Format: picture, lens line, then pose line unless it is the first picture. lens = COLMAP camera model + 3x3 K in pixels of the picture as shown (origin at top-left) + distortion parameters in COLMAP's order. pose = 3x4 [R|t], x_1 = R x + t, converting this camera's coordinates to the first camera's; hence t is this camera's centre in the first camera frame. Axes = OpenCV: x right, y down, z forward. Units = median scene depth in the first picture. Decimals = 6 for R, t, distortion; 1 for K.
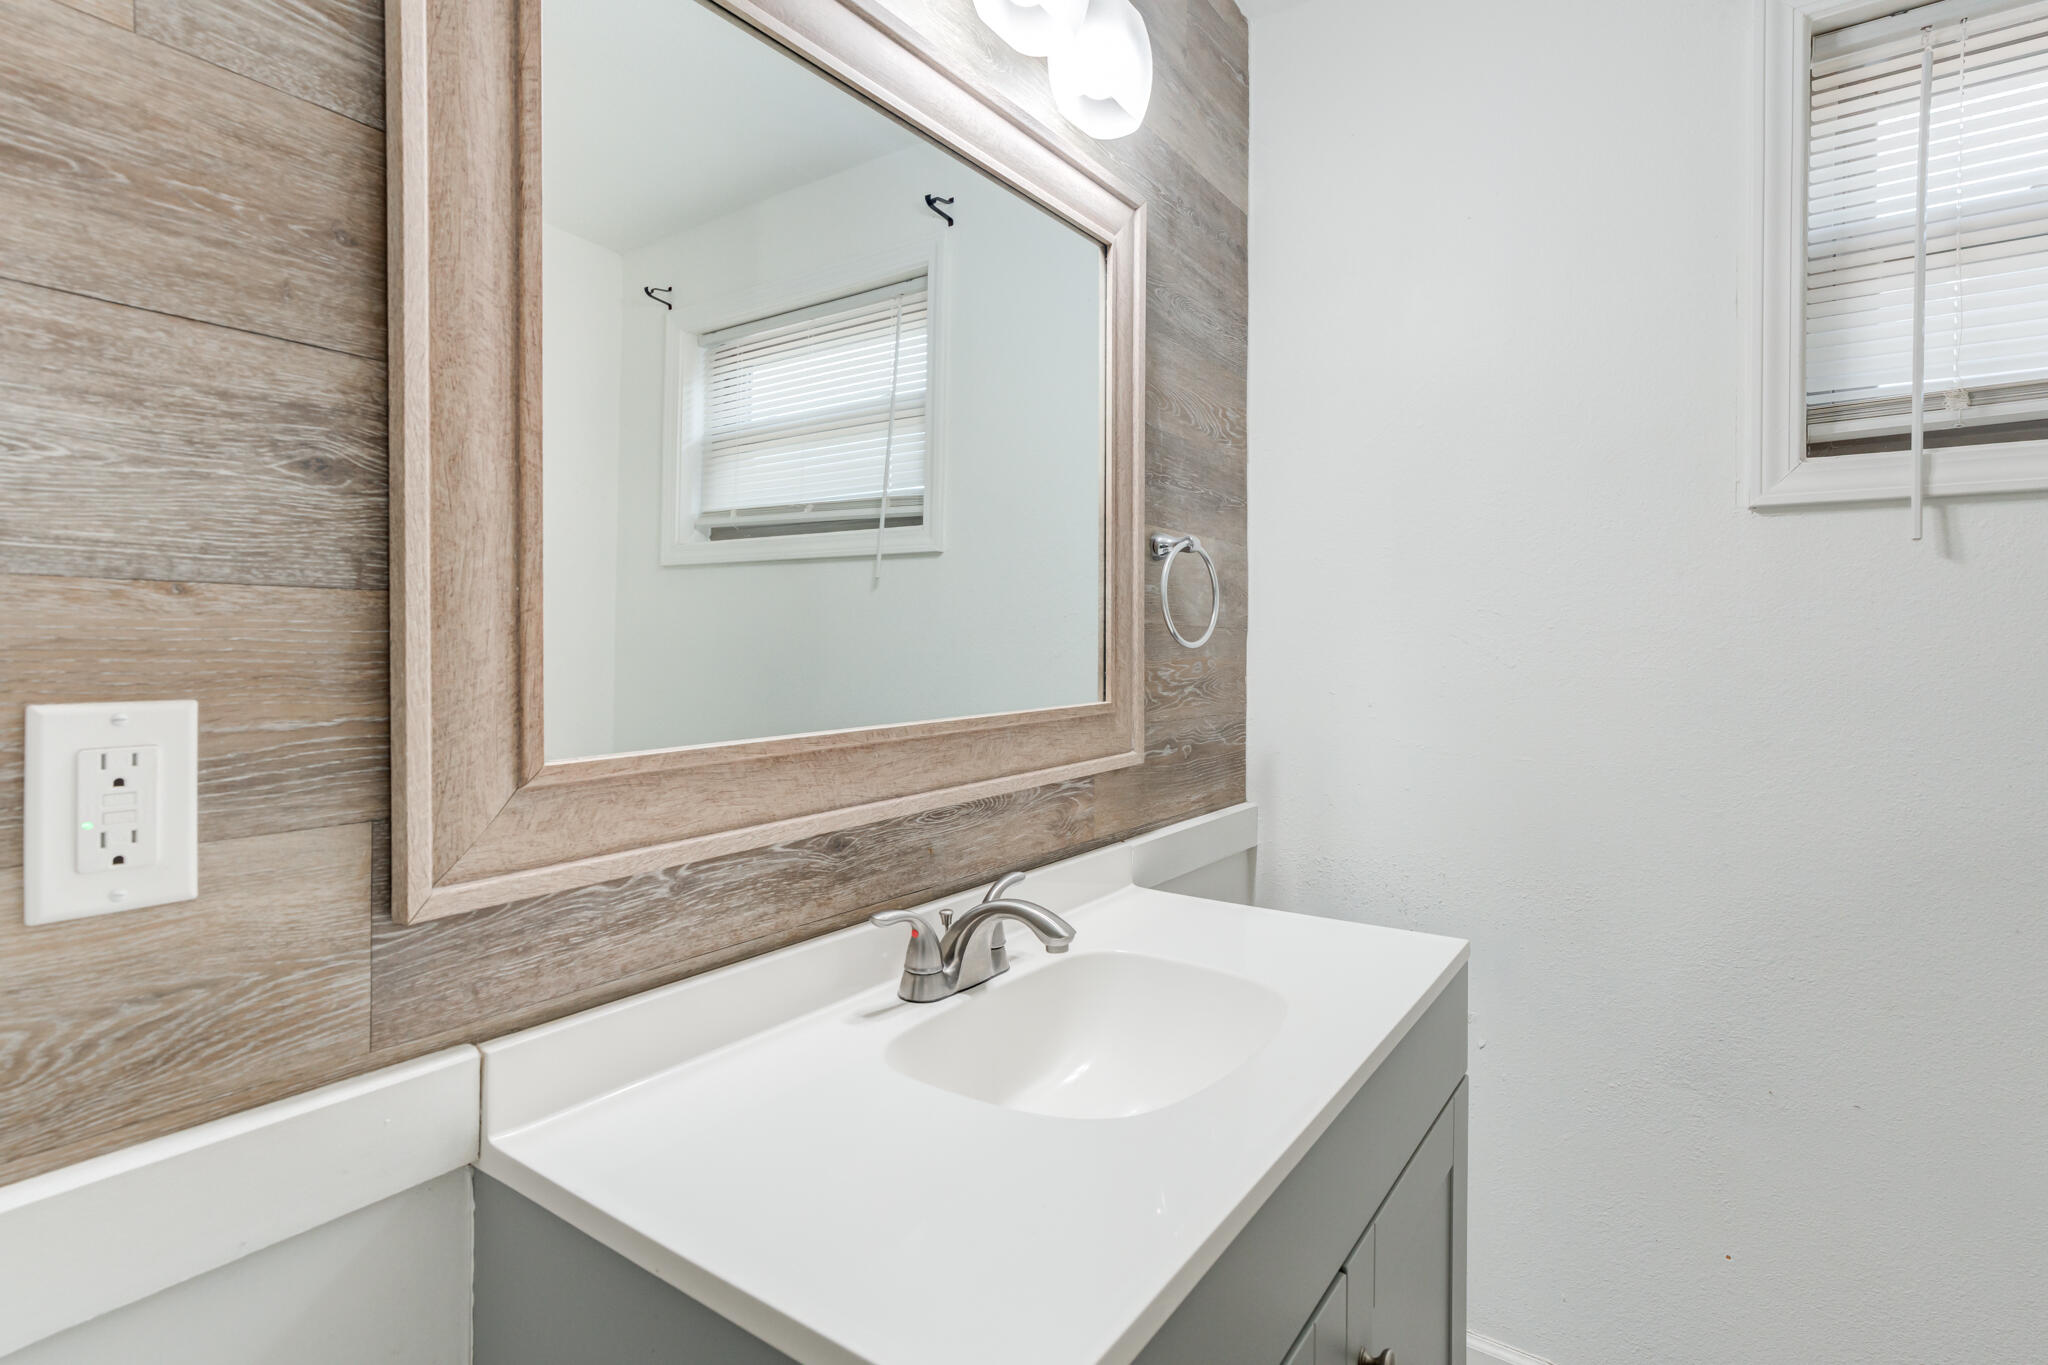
lens RADIAL K [[948.9, 0, 1020.6], [0, 948.9, 639.7], [0, 0, 1]] dist [-0.013951, 0.015669]
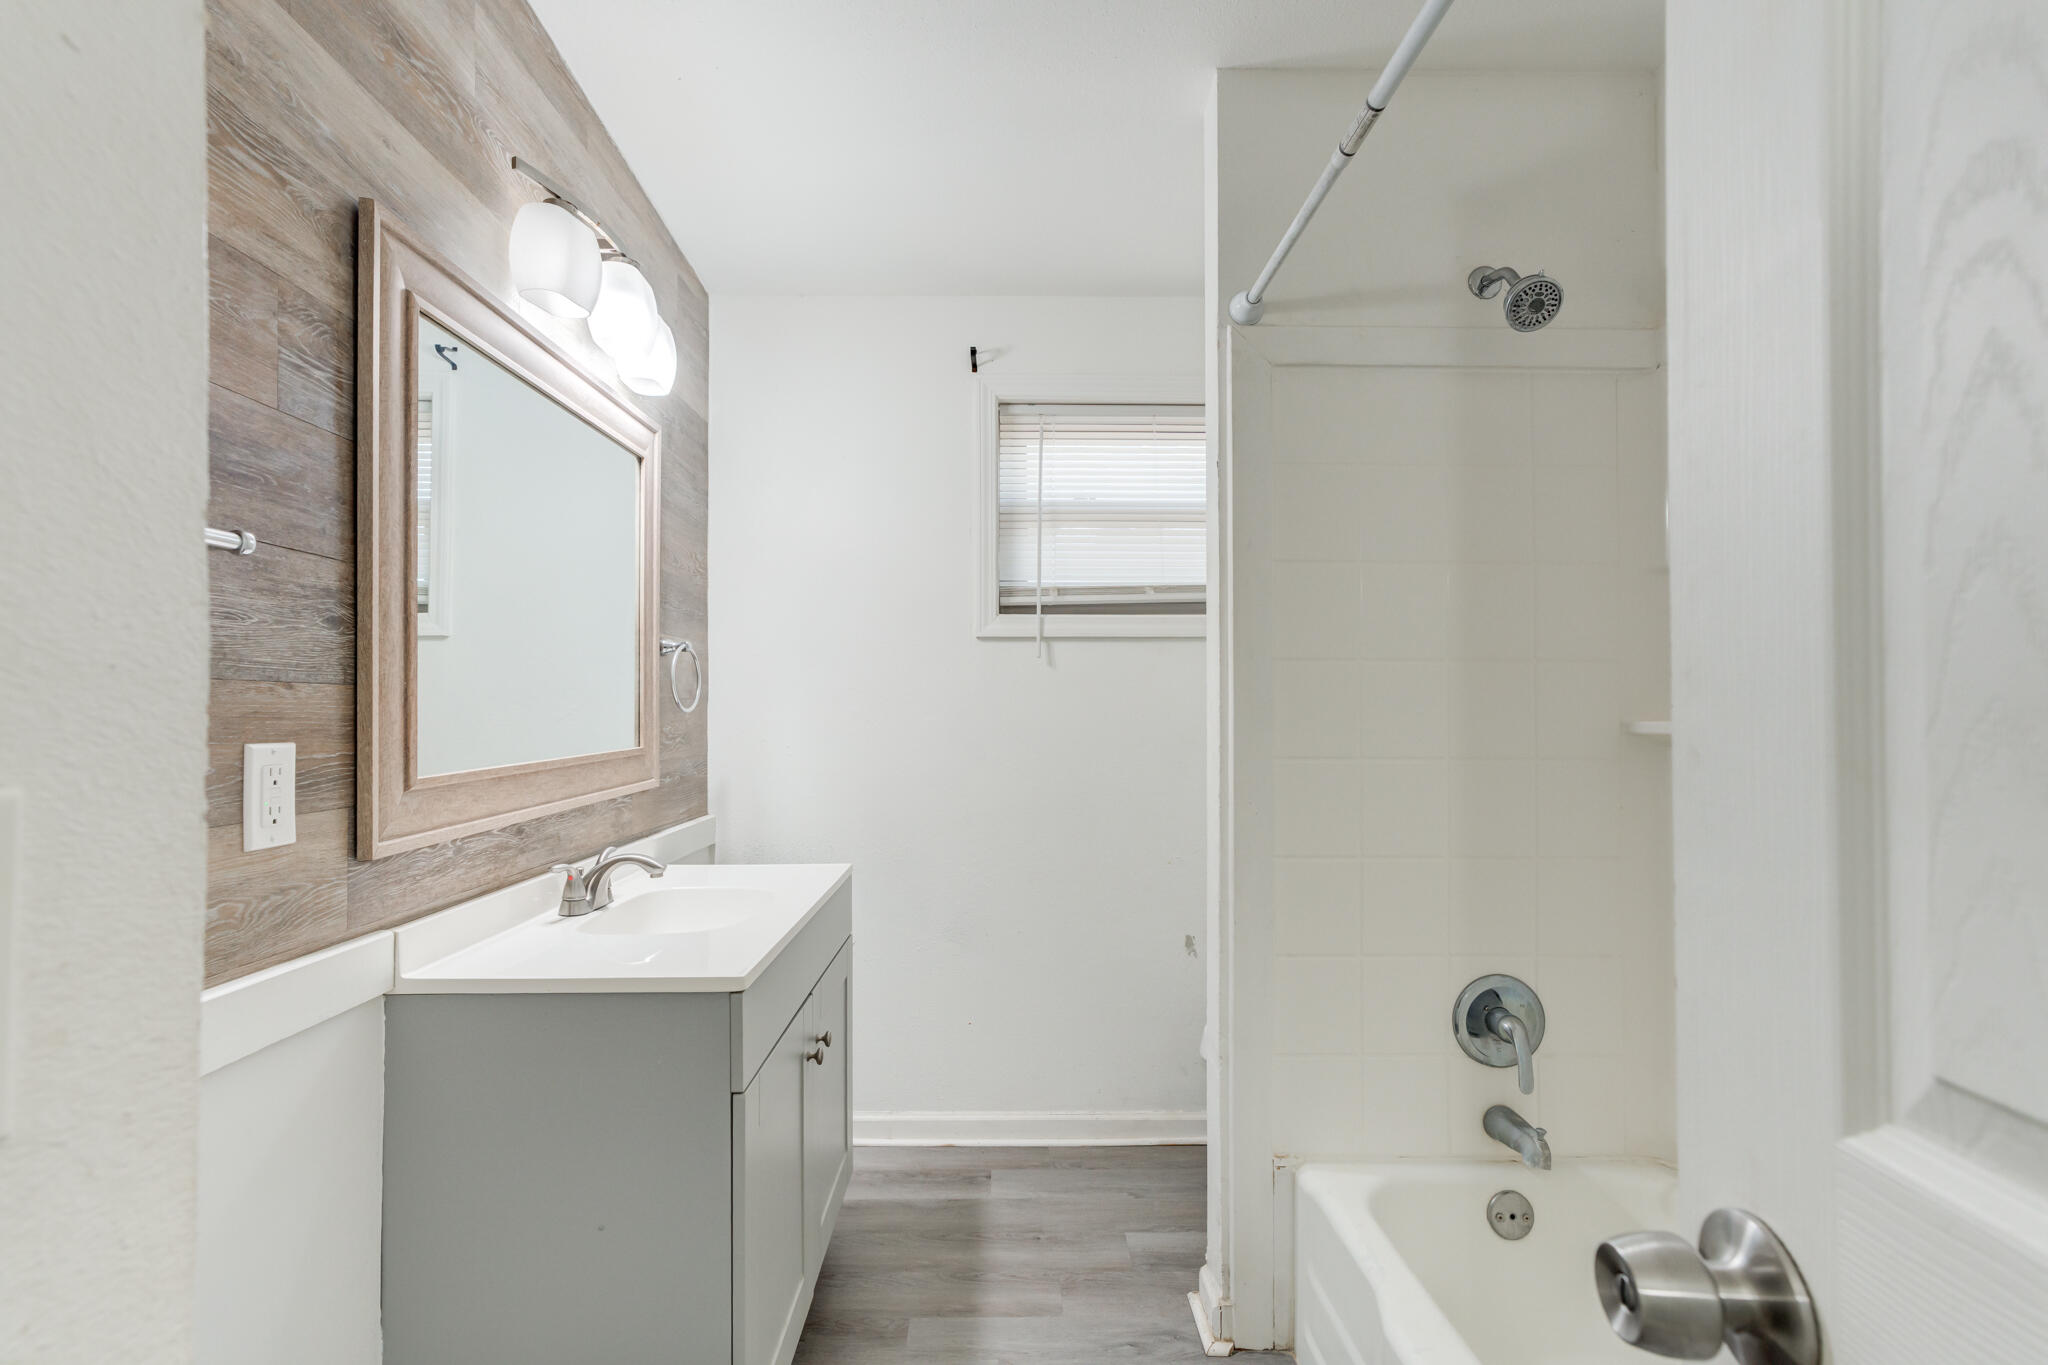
lens RADIAL K [[1027.4, 0, 1011.0], [0, 1027.4, 689.5], [0, 0, 1]] dist [-0.000941, 0.001034]
pose [[0.800322, 0.003293, 0.599562, -0.638615], [0.005064, 0.999912, -0.012252, -0.008221], [-0.599550, 0.012841, 0.800235, -1.065596]]
